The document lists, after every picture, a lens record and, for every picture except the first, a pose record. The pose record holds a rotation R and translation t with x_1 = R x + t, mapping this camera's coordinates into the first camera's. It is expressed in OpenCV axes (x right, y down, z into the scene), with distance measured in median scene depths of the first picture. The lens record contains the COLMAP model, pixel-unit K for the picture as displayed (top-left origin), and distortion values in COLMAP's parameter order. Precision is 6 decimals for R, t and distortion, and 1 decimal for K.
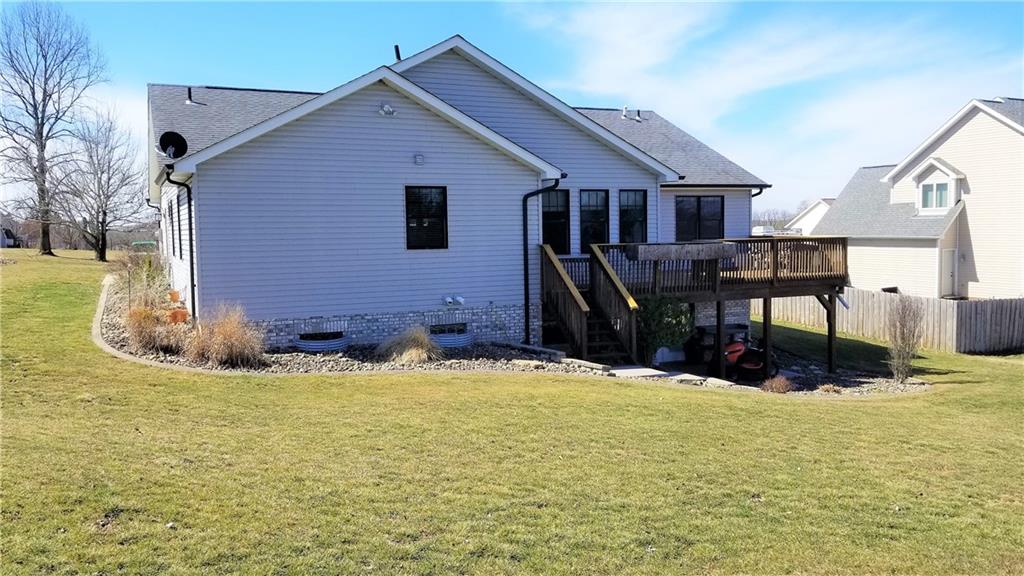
lens RADIAL K [[821.4, 0, 508.8], [0, 821.4, 310.6], [0, 0, 1]] dist [0.124479, -0.155404]
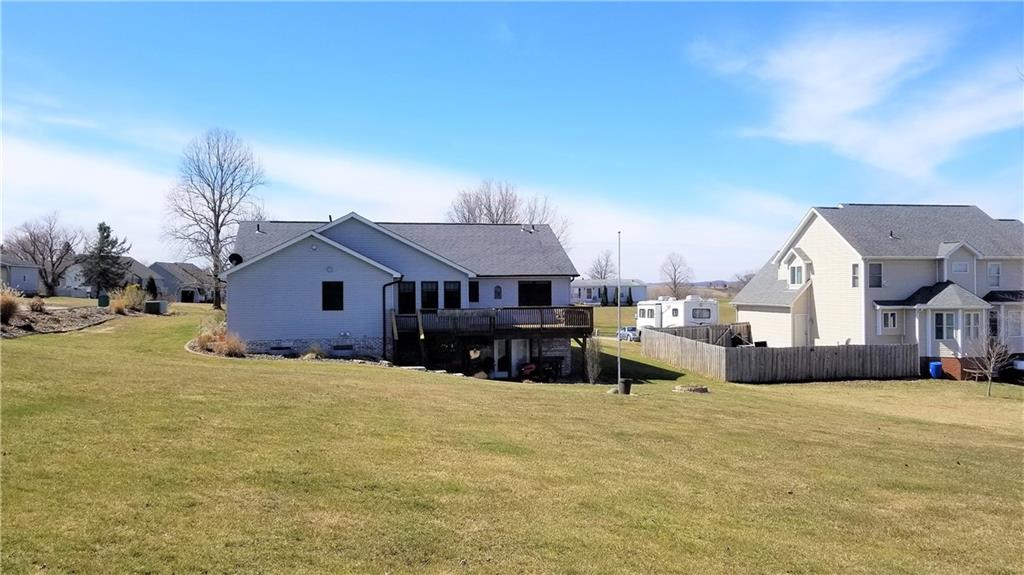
lens RADIAL K [[821.4, 0, 508.8], [0, 821.4, 310.1], [0, 0, 1]] dist [0.124479, -0.155404]
pose [[0.981372, 0.013348, -0.191651, 0.419937], [-0.026669, 0.997390, -0.067097, 0.031745], [0.190255, 0.070959, 0.979167, -0.564973]]
